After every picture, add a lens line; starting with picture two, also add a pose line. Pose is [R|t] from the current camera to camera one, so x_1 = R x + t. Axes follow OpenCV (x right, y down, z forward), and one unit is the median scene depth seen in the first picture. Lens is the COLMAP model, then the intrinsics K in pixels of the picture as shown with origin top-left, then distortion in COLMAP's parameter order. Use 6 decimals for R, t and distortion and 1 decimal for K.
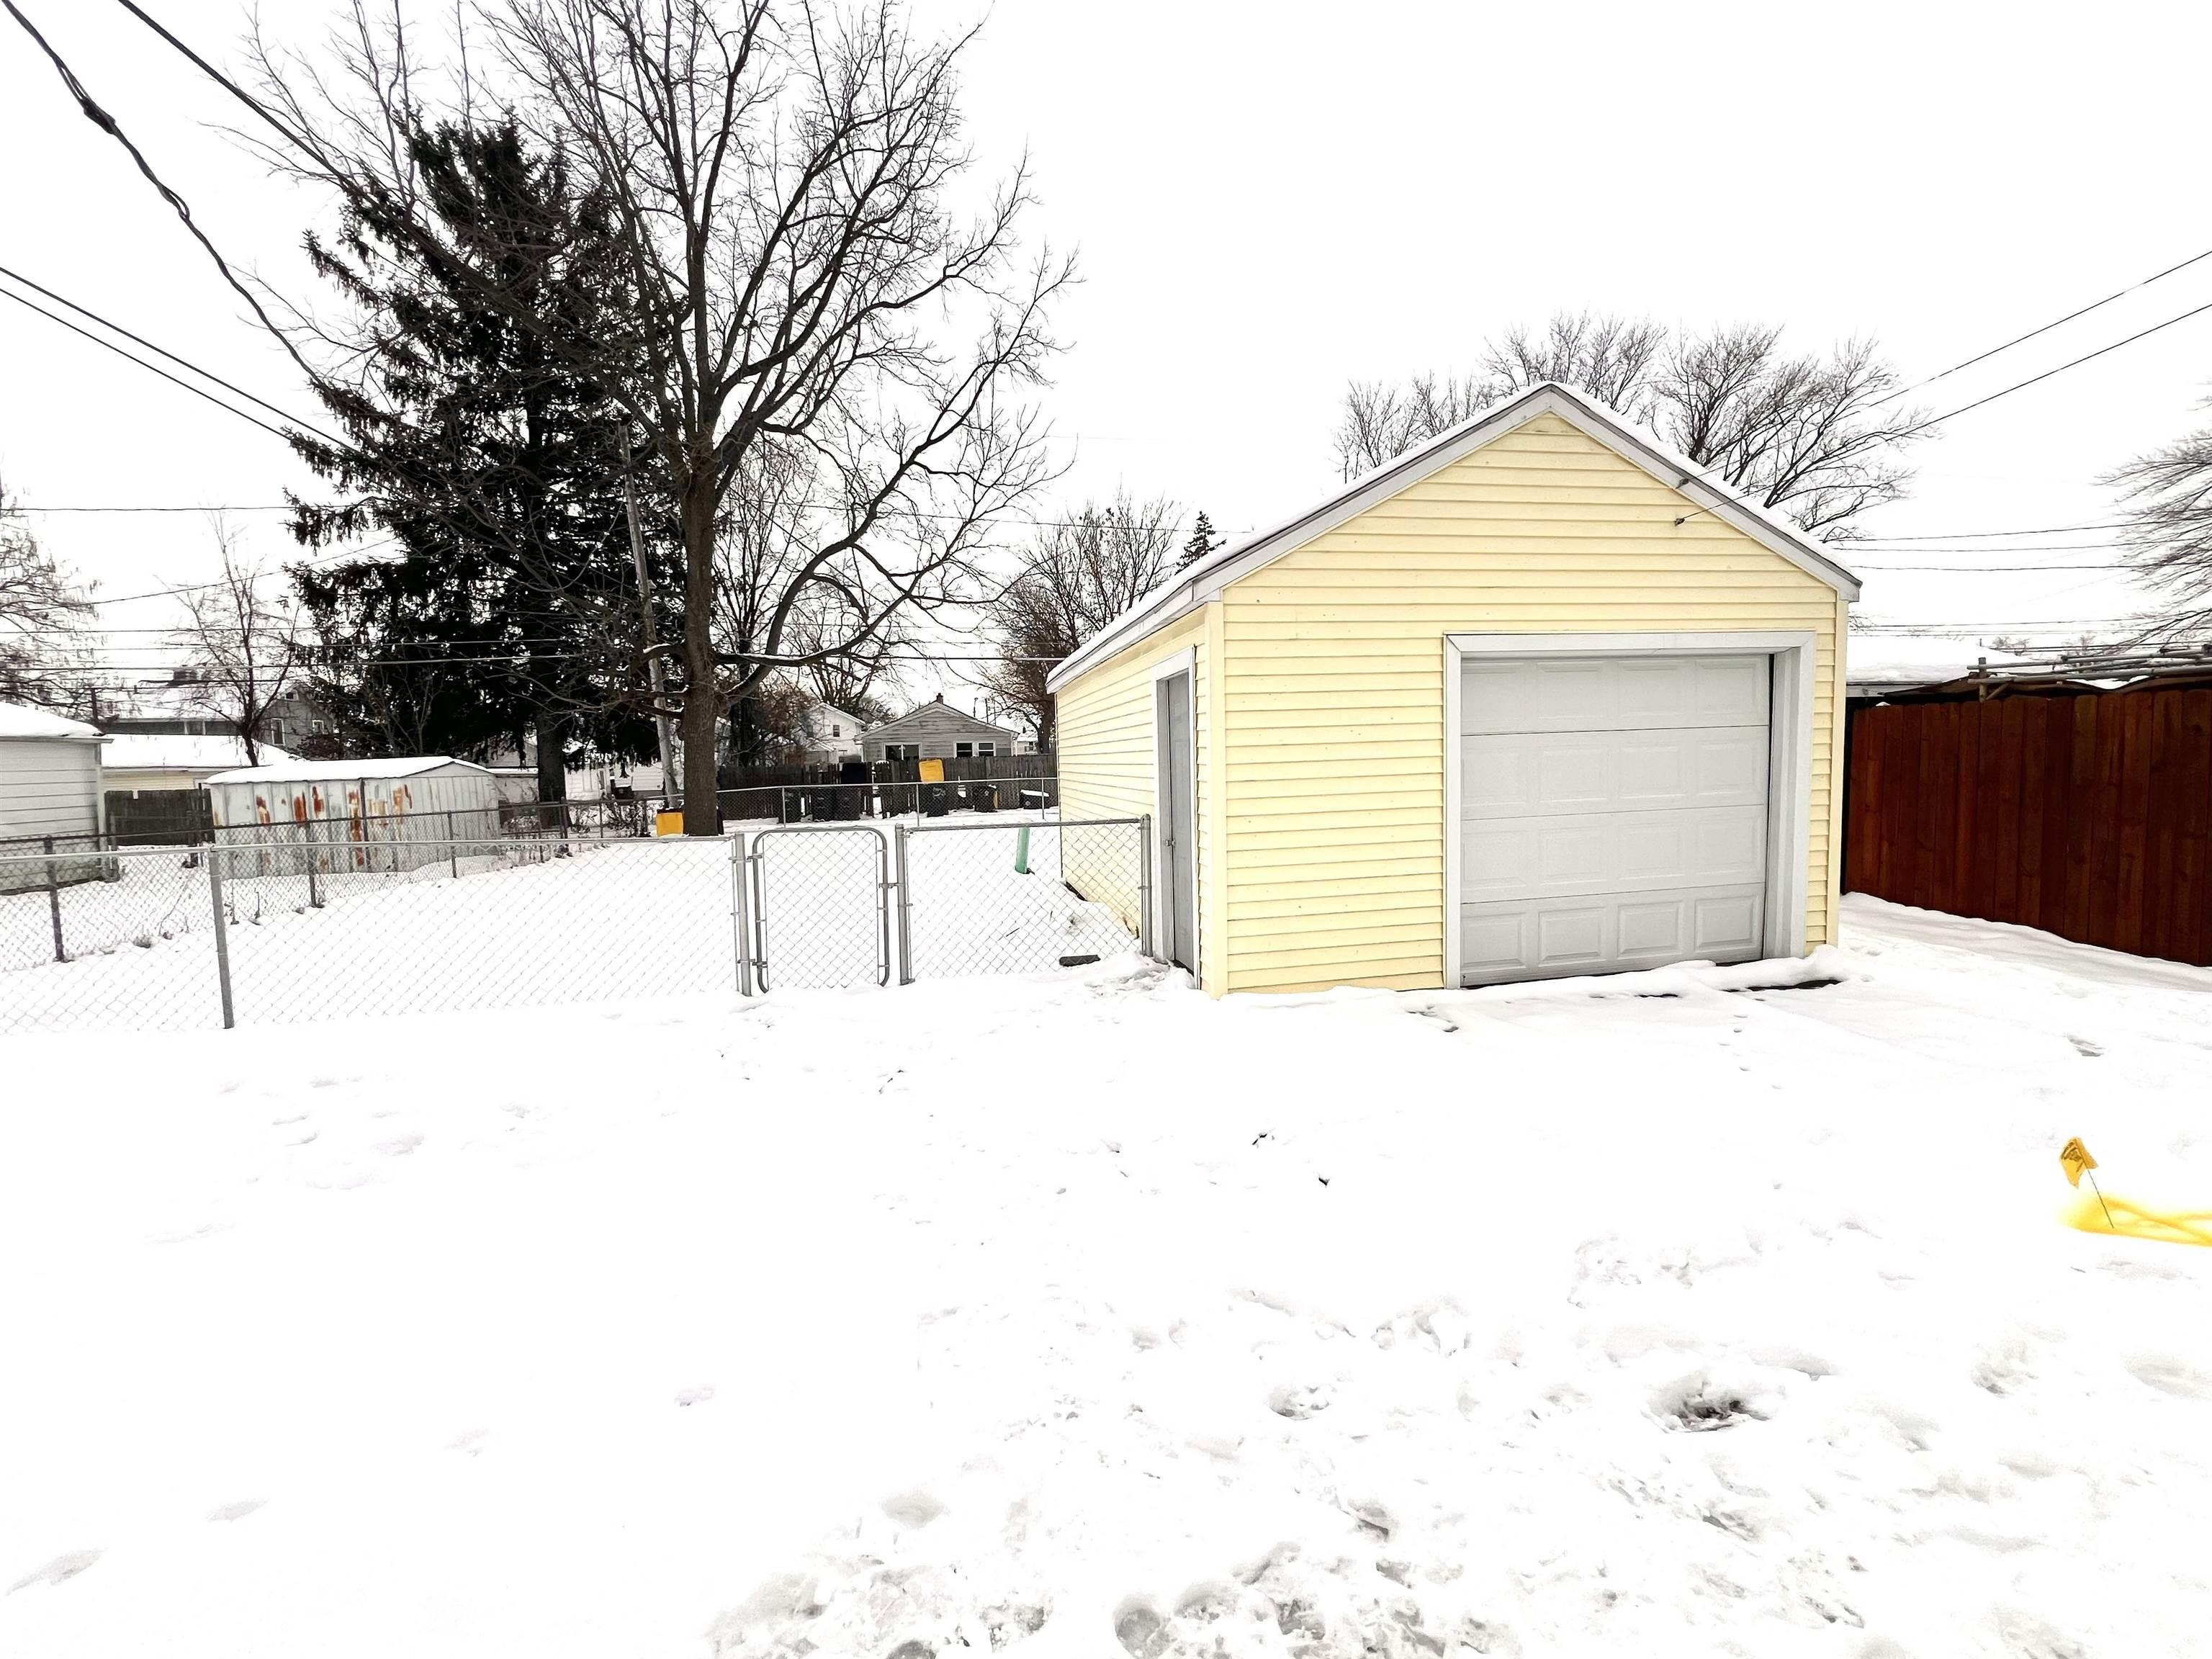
lens RADIAL K [[880.2, 0, 1093.9], [0, 880.2, 824.4], [0, 0, 1]] dist [-0.002883, -0.000363]
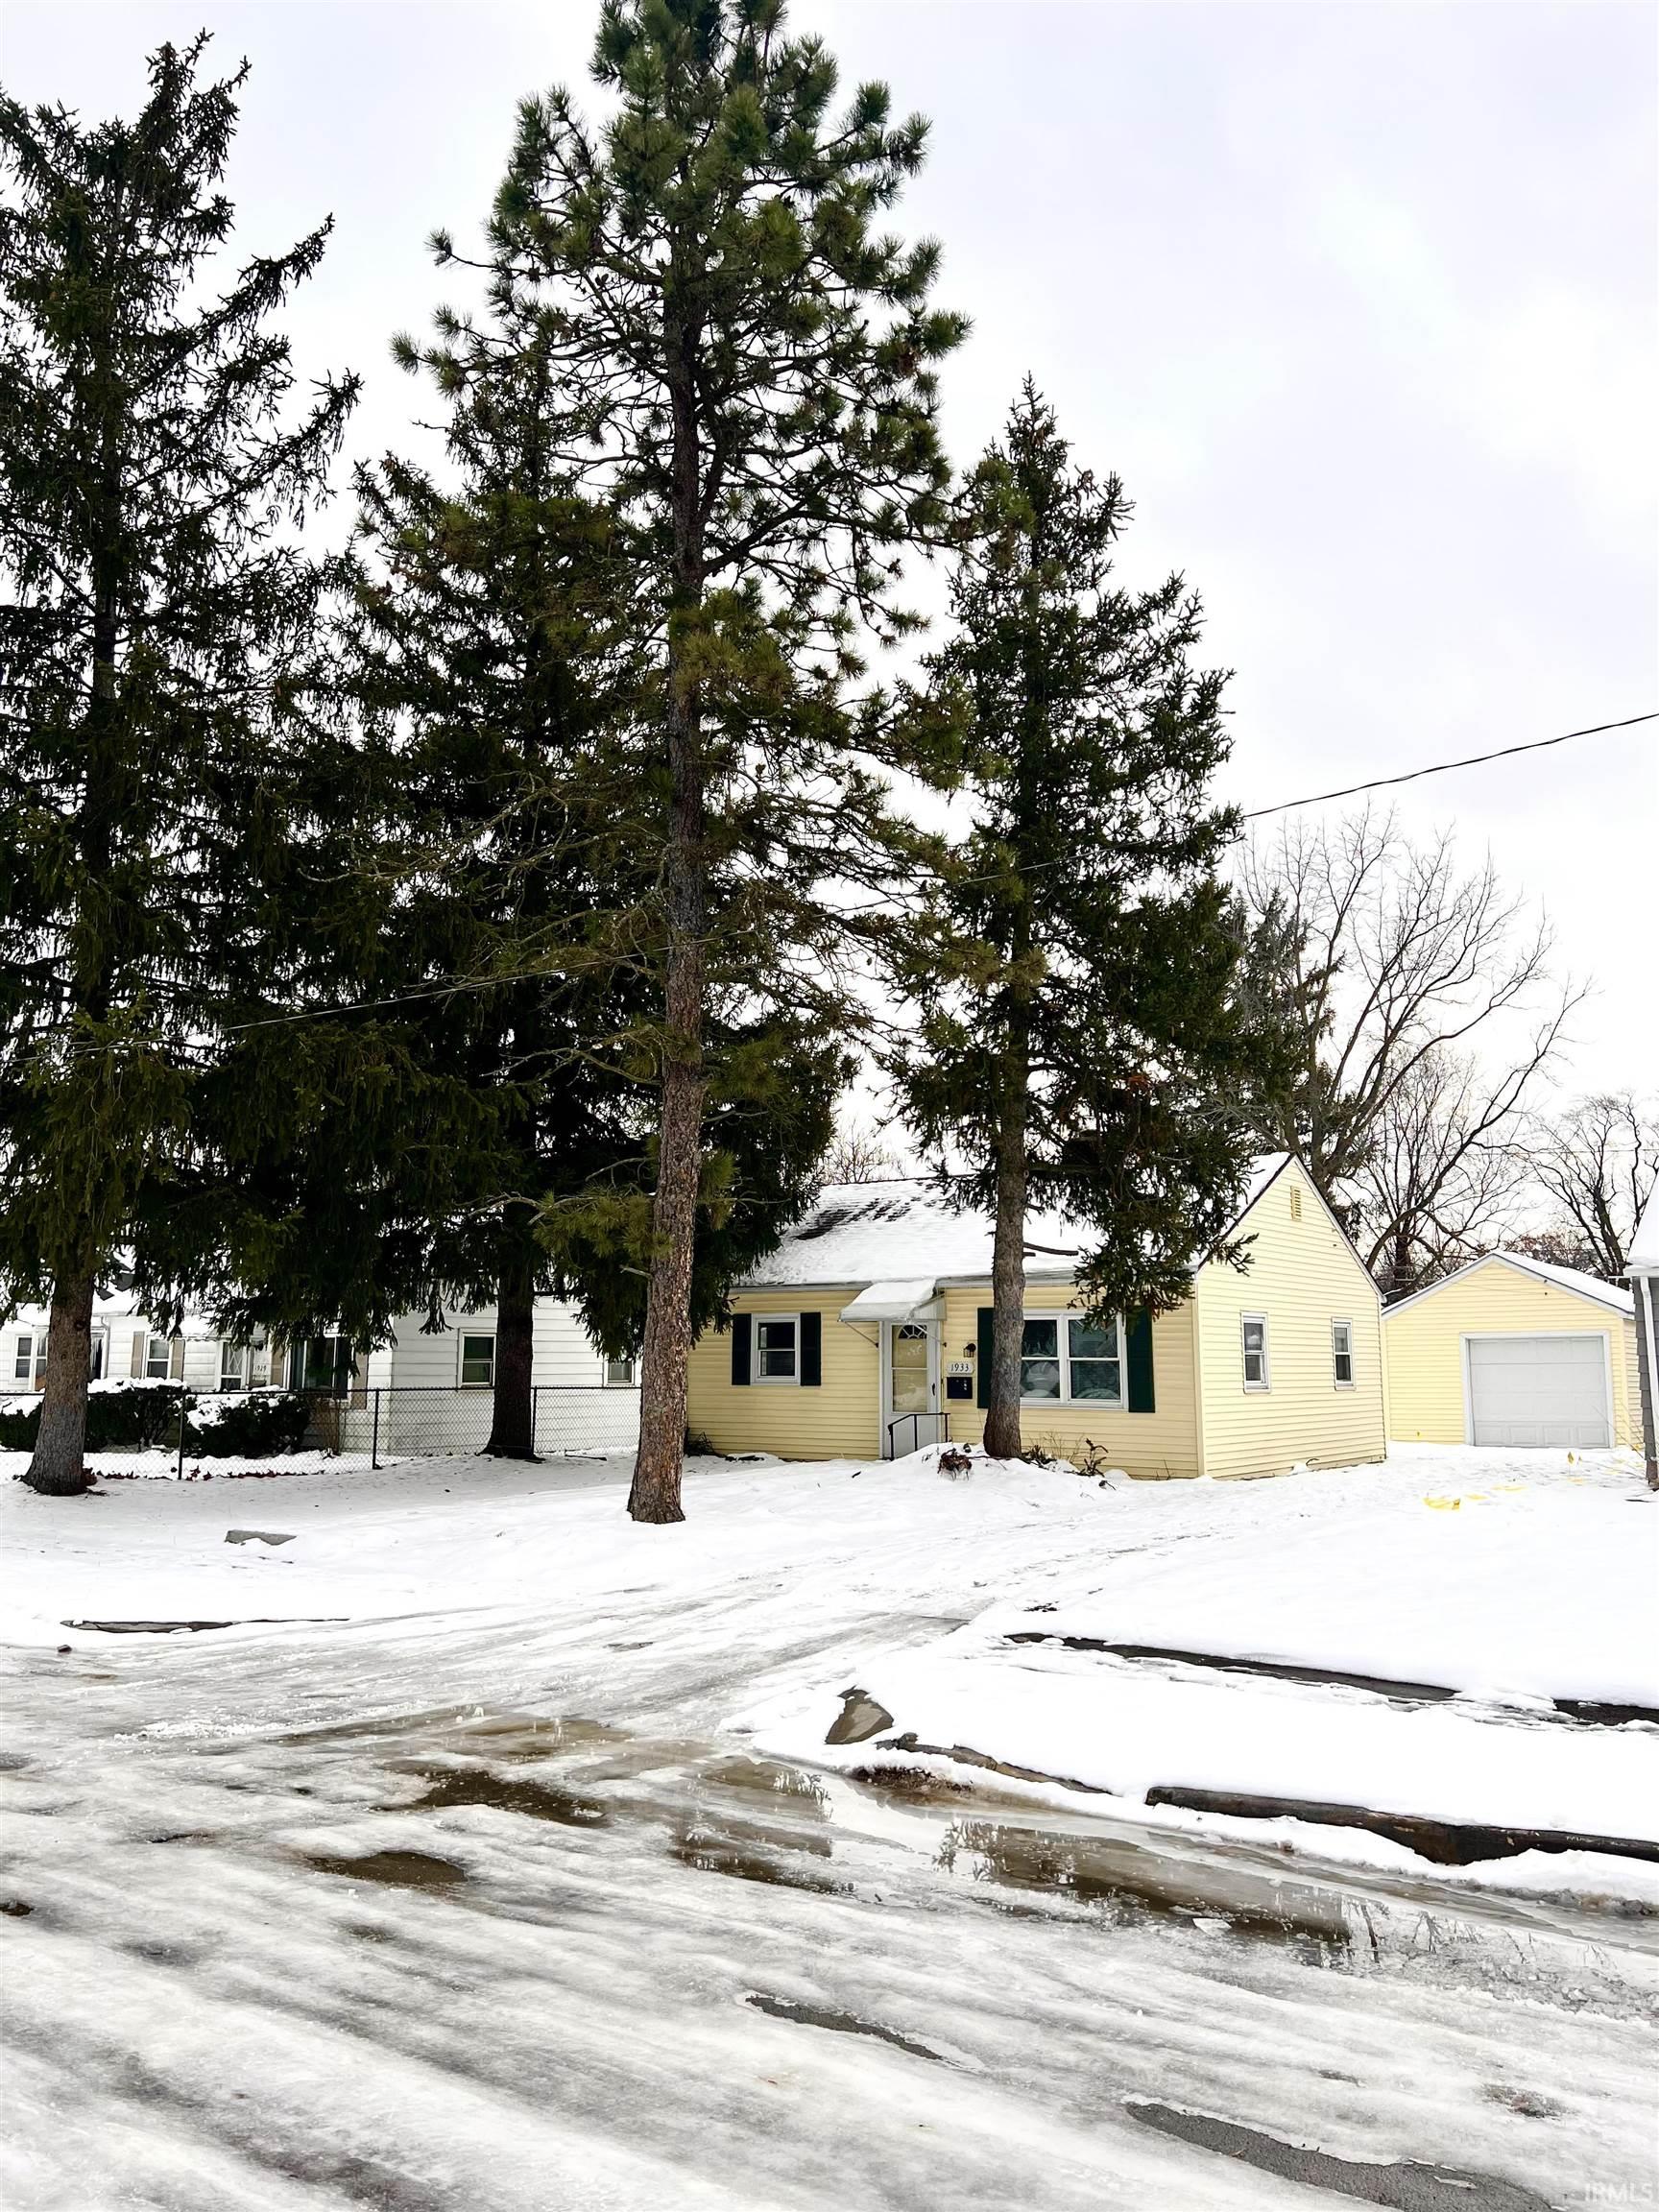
lens RADIAL K [[1686.6, 0, 819.5], [0, 1686.6, 1114.8], [0, 0, 1]] dist [0.143927, -0.205985]
pose [[0.698535, -0.075403, -0.711592, 0.962613], [-0.077568, 0.980594, -0.180053, 0.092491], [0.711360, 0.180970, 0.679130, -1.482005]]
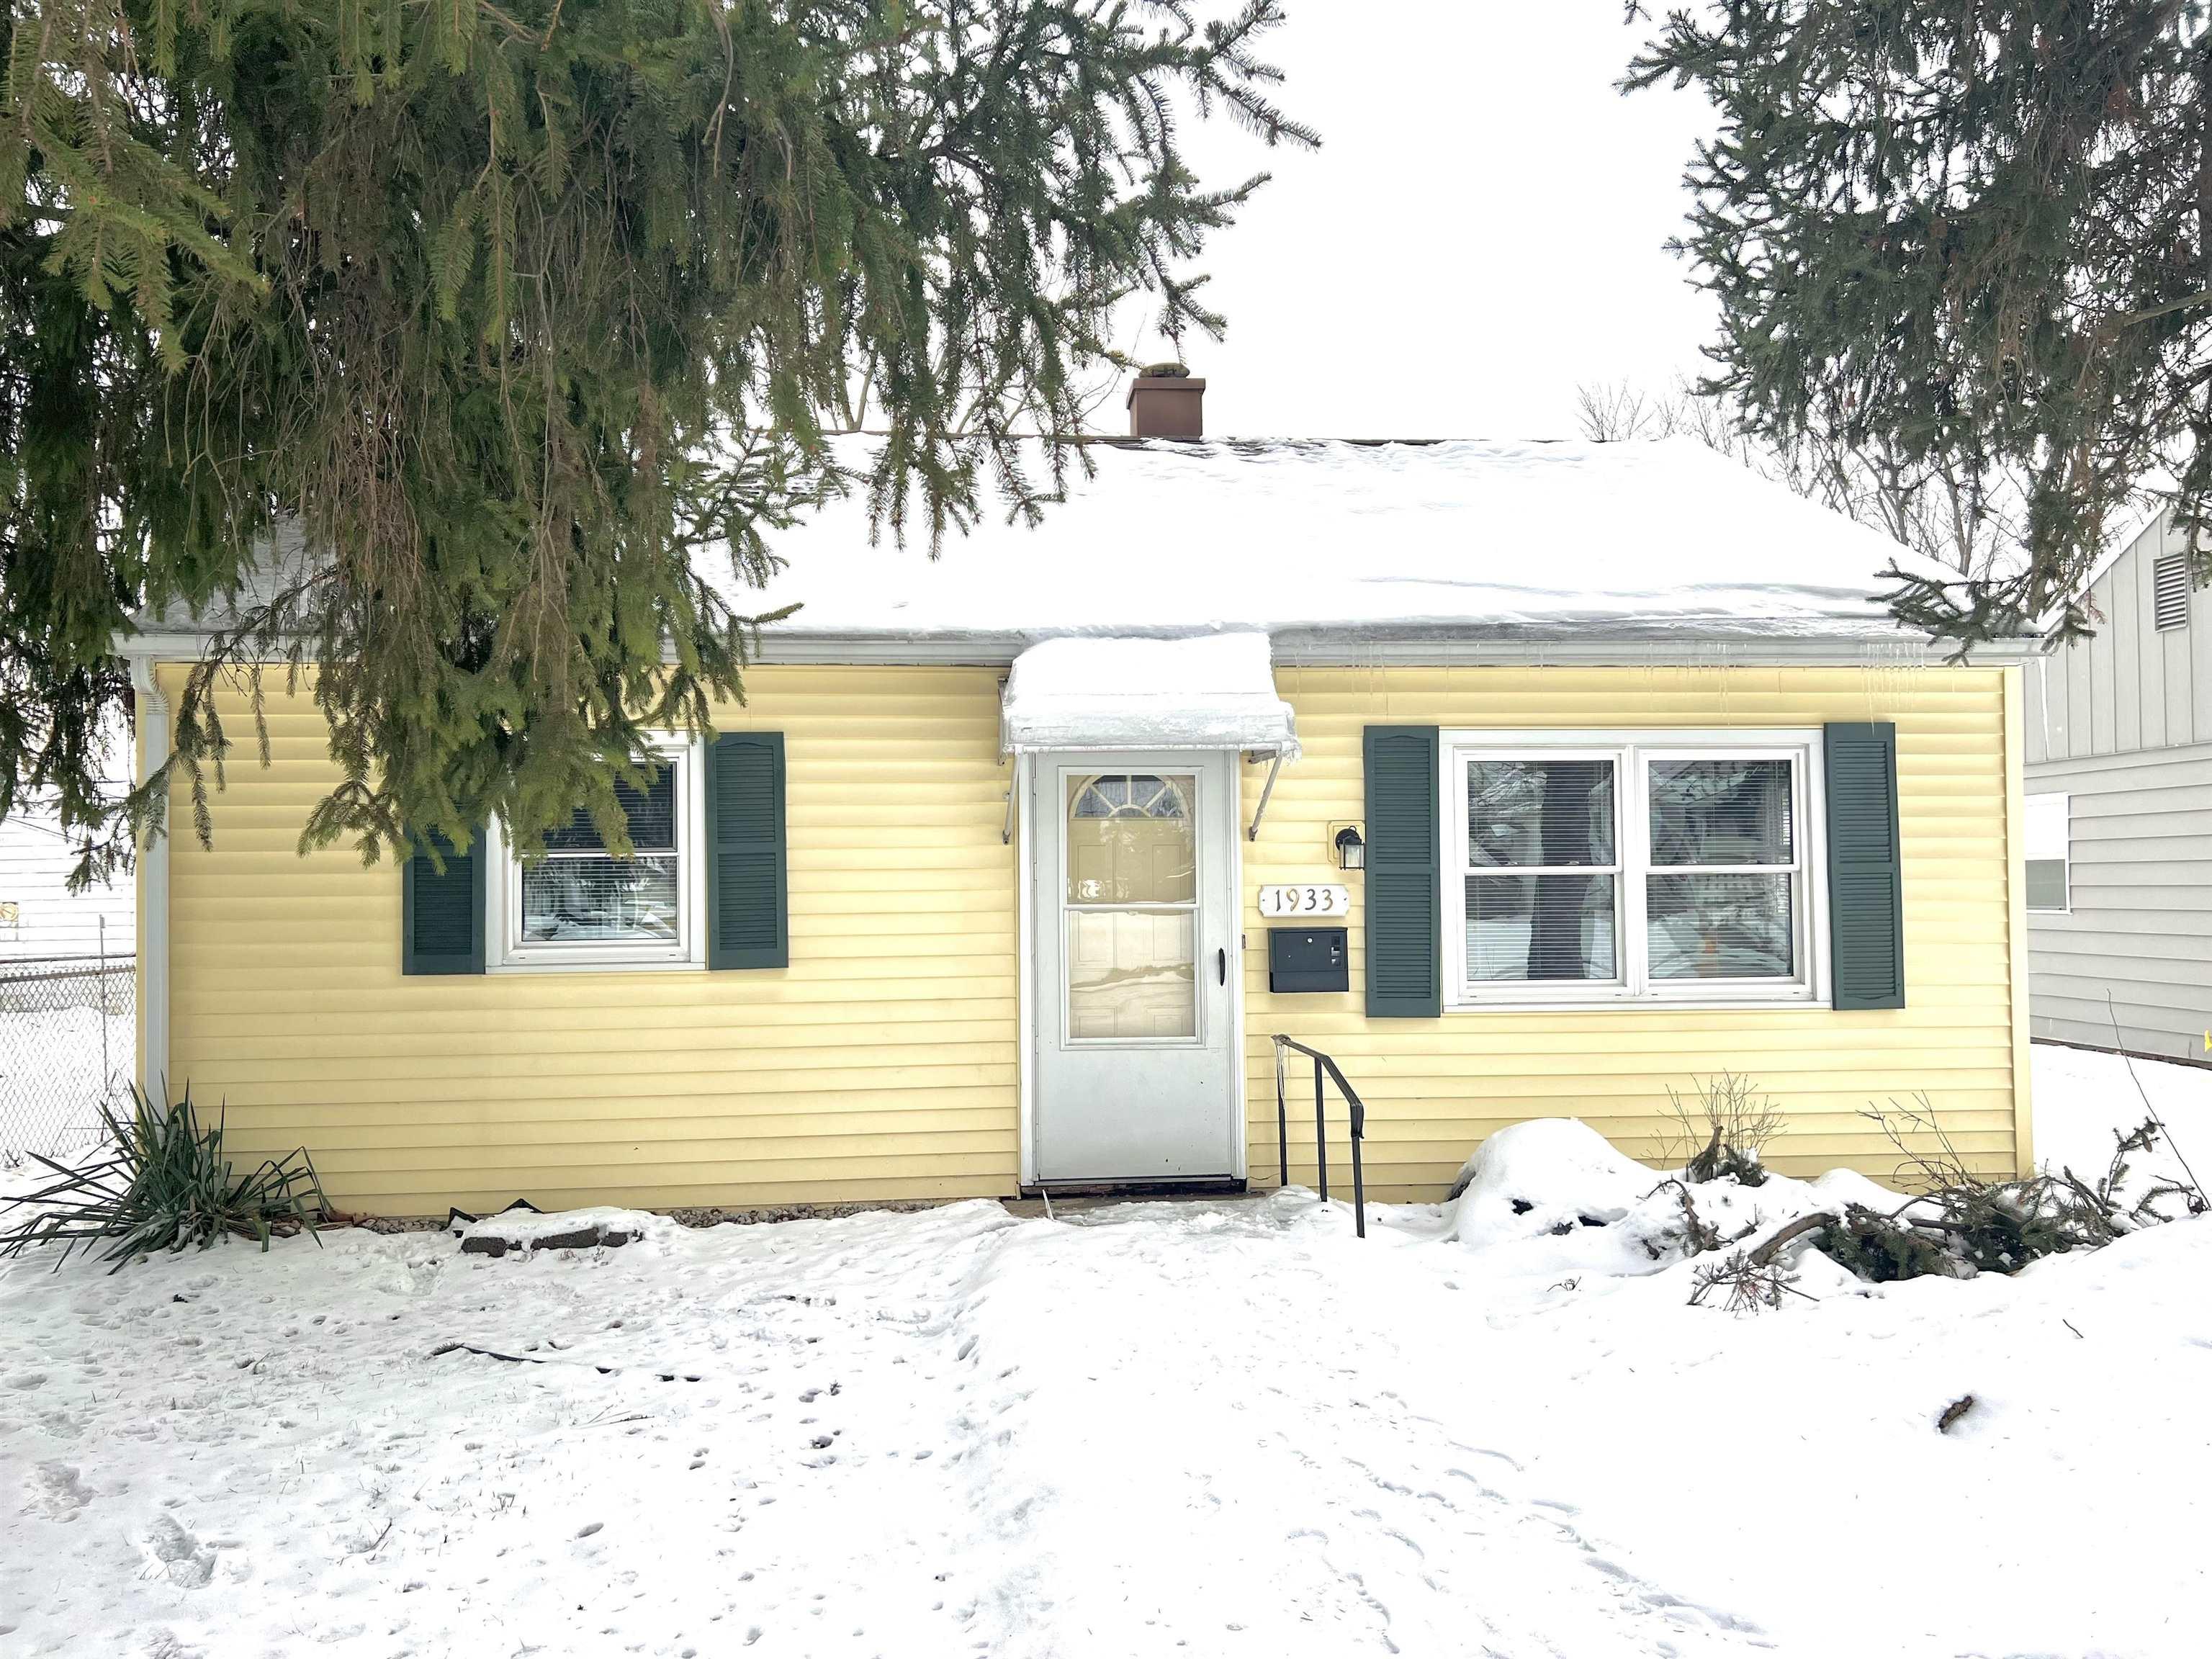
lens RADIAL K [[1686.6, 0, 1106.0], [0, 1686.6, 829.5], [0, 0, 1]] dist [0.143927, -0.205985]
pose [[0.996185, 0.012895, -0.086312, 0.045158], [-0.022409, 0.993660, -0.110175, 0.070619], [0.084344, 0.111689, 0.990157, -0.900274]]
